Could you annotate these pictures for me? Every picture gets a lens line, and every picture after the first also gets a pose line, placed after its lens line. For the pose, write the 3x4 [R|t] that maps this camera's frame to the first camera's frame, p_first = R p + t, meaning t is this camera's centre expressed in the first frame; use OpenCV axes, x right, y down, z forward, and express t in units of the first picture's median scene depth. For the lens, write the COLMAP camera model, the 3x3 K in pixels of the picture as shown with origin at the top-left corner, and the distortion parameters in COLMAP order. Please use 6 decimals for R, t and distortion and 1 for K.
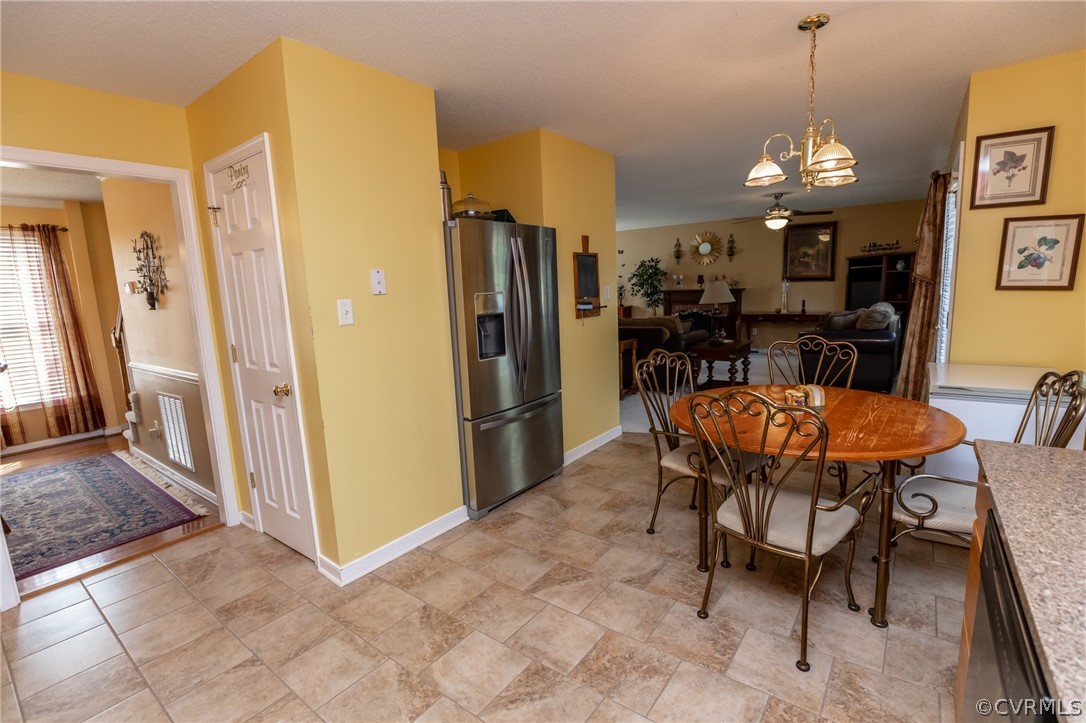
lens RADIAL K [[495.0, 0, 549.2], [0, 495.0, 363.6], [0, 0, 1]] dist [-0.037411, 0.007376]
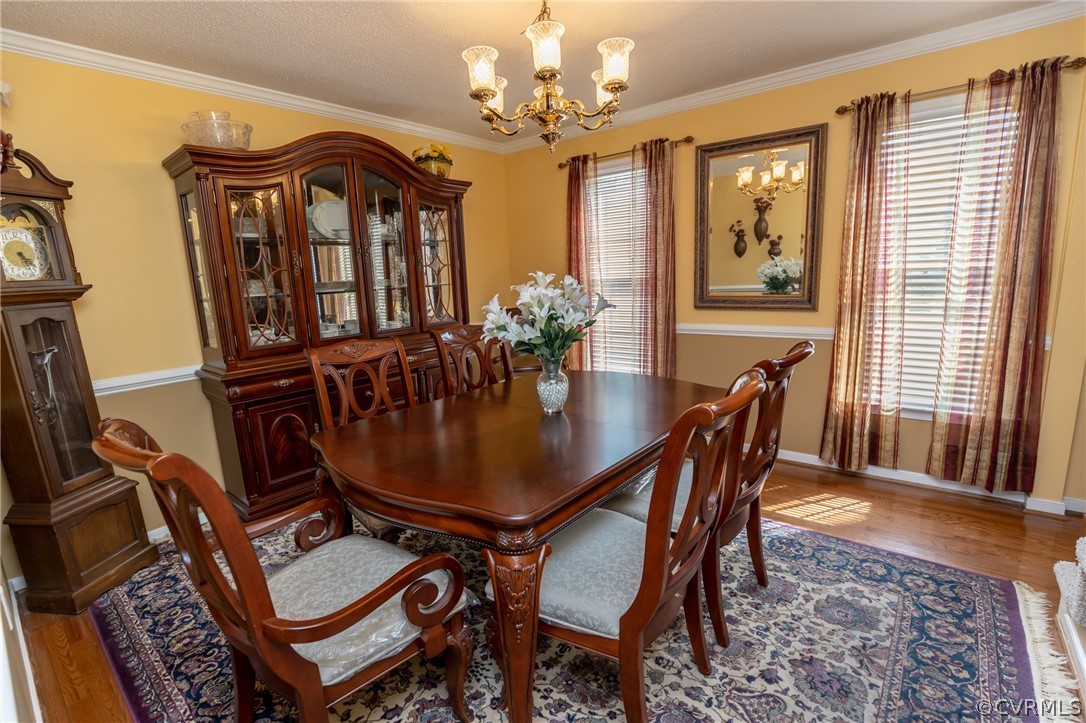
lens RADIAL K [[495.0, 0, 545.8], [0, 495.0, 376.0], [0, 0, 1]] dist [-0.037411, 0.007376]
pose [[-0.028349, 0.235698, -0.971413, -0.385027], [-0.105837, 0.965633, 0.237385, -0.036728], [0.993979, 0.109541, -0.002429, 0.416533]]
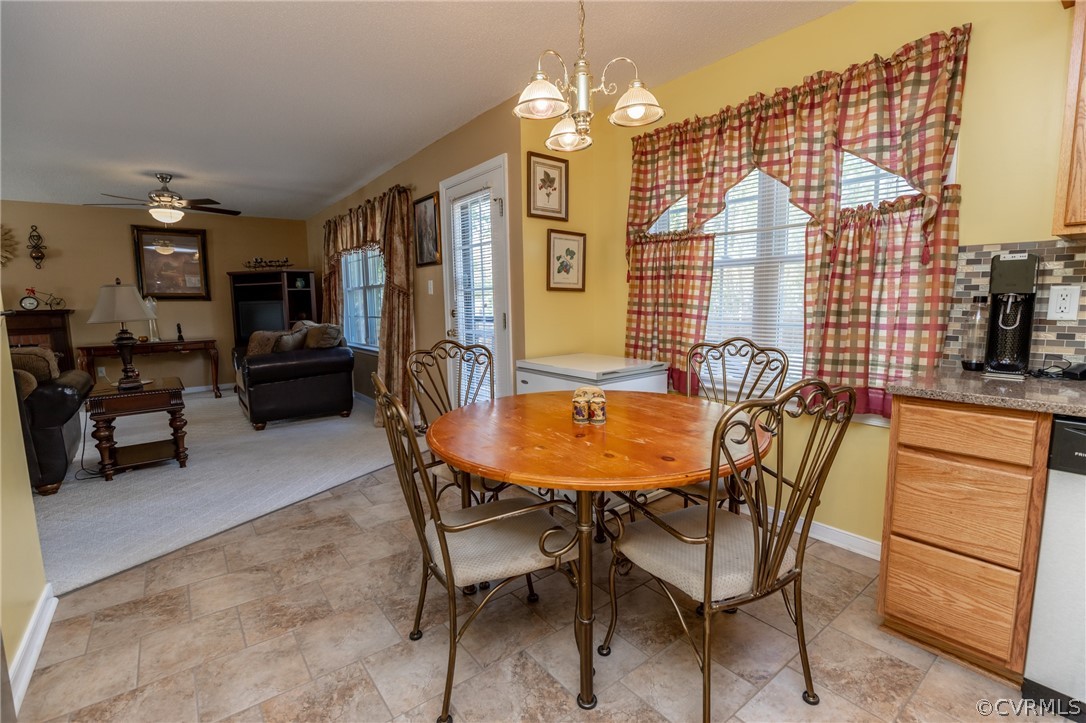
lens RADIAL K [[495.0, 0, 546.4], [0, 495.0, 361.7], [0, 0, 1]] dist [-0.037411, 0.007376]
pose [[0.263927, -0.081766, 0.961071, -0.097892], [0.154285, 0.987150, 0.041615, -0.015546], [-0.952123, 0.137296, 0.273151, 0.312401]]
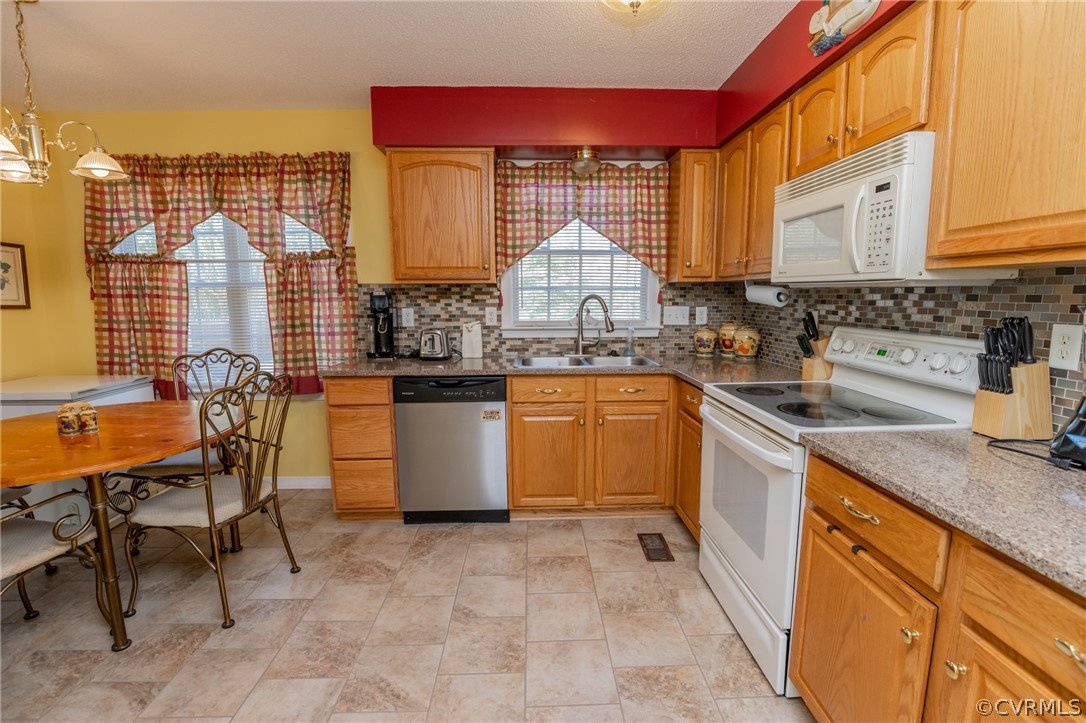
lens RADIAL K [[495.0, 0, 545.7], [0, 495.0, 364.9], [0, 0, 1]] dist [-0.037411, 0.007376]
pose [[-0.625222, -0.062715, 0.777923, -0.257891], [0.152608, 0.967700, 0.200666, -0.025774], [-0.765381, 0.244178, -0.595456, 0.314561]]
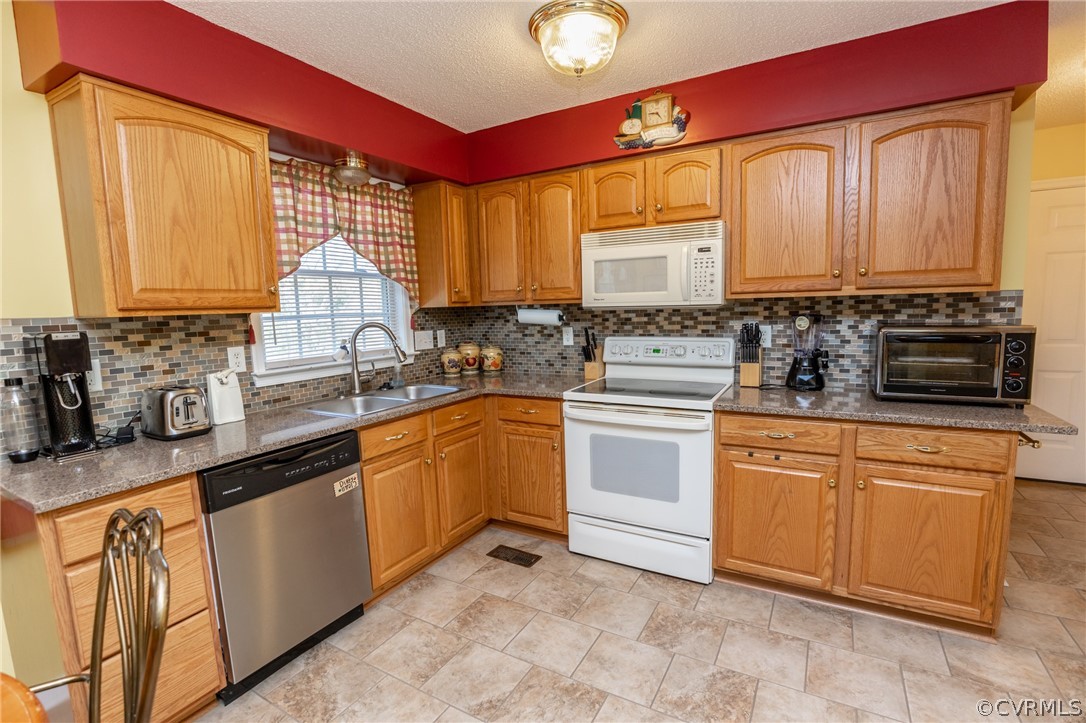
lens RADIAL K [[495.0, 0, 546.9], [0, 495.0, 364.4], [0, 0, 1]] dist [-0.037411, 0.007376]
pose [[-0.989705, 0.087189, -0.113496, 0.001712], [0.053457, 0.960823, 0.271960, -0.062006], [0.132761, 0.263093, -0.955592, 0.412658]]
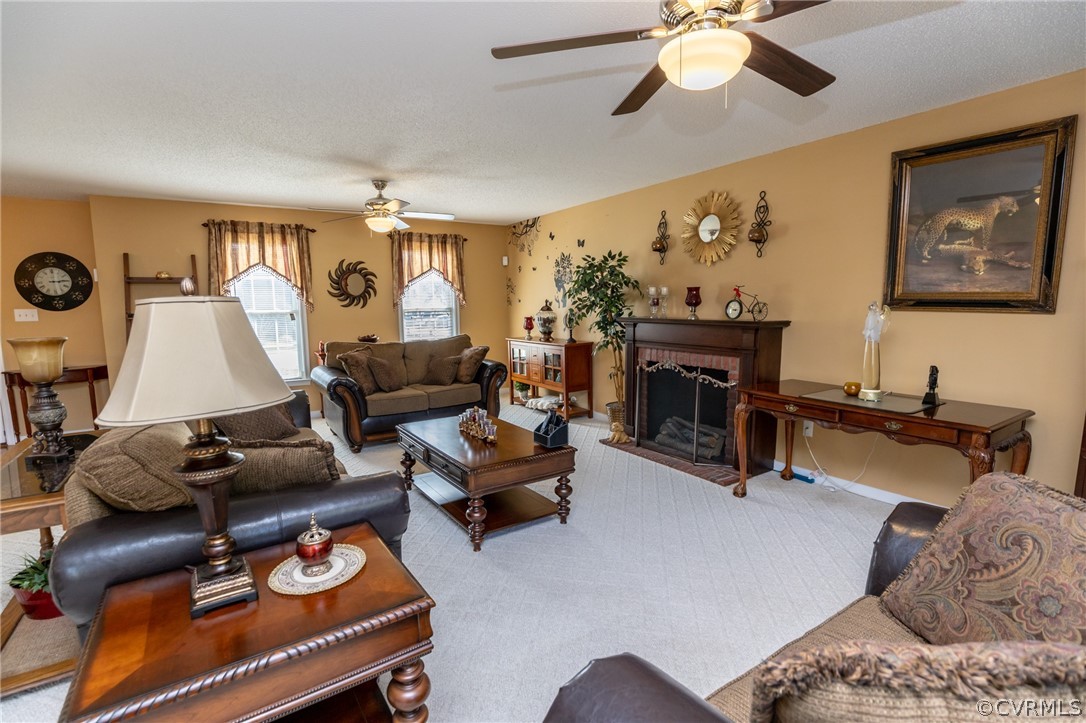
lens RADIAL K [[495.0, 0, 543.8], [0, 495.0, 361.7], [0, 0, 1]] dist [-0.037411, 0.007376]
pose [[0.939293, 0.070529, -0.335789, 0.501101], [-0.079786, 0.996716, -0.013833, -0.140807], [0.333710, 0.039784, 0.941836, 0.792861]]
